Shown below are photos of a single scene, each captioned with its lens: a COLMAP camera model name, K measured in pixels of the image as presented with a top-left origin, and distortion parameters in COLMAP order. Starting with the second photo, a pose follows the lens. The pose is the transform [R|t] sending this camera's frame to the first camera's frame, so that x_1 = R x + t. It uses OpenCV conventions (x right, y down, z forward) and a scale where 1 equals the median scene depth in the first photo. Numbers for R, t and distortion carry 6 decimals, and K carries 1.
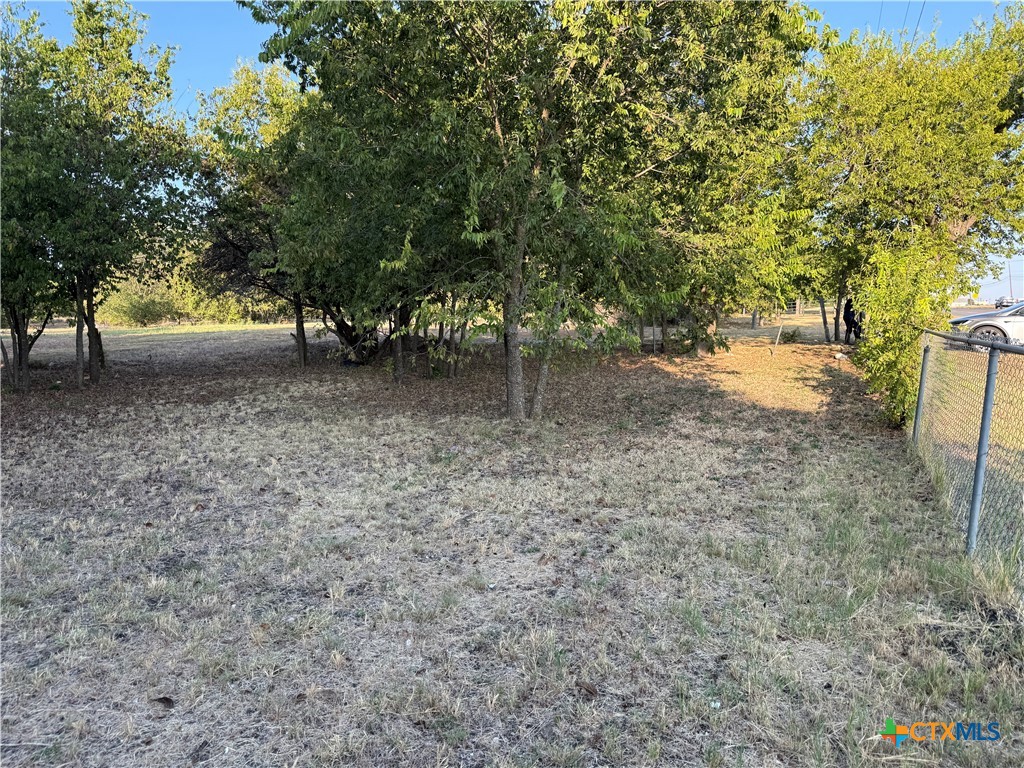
lens RADIAL K [[729.2, 0, 512.0], [0, 729.2, 384.0], [0, 0, 1]] dist [0.006087, -0.001235]
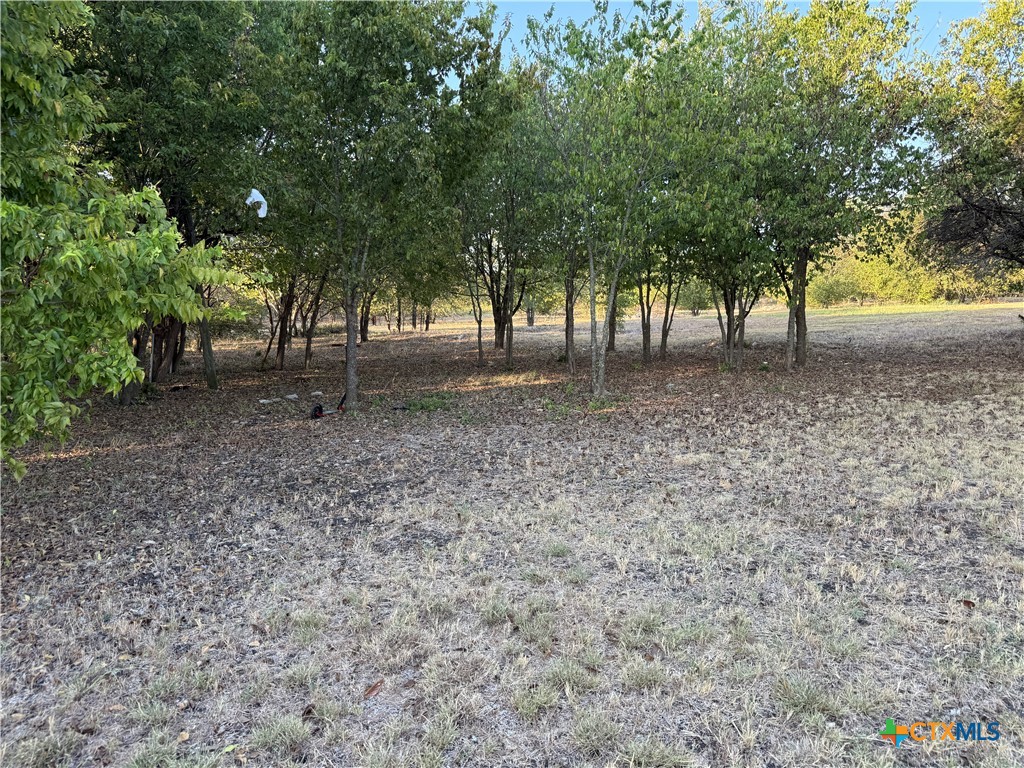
lens RADIAL K [[729.2, 0, 512.0], [0, 729.2, 384.0], [0, 0, 1]] dist [0.006087, -0.001235]
pose [[0.652484, 0.077243, -0.753855, -0.091662], [-0.057540, 0.996970, 0.052351, -0.006412], [0.755615, 0.009218, 0.654952, 0.079007]]
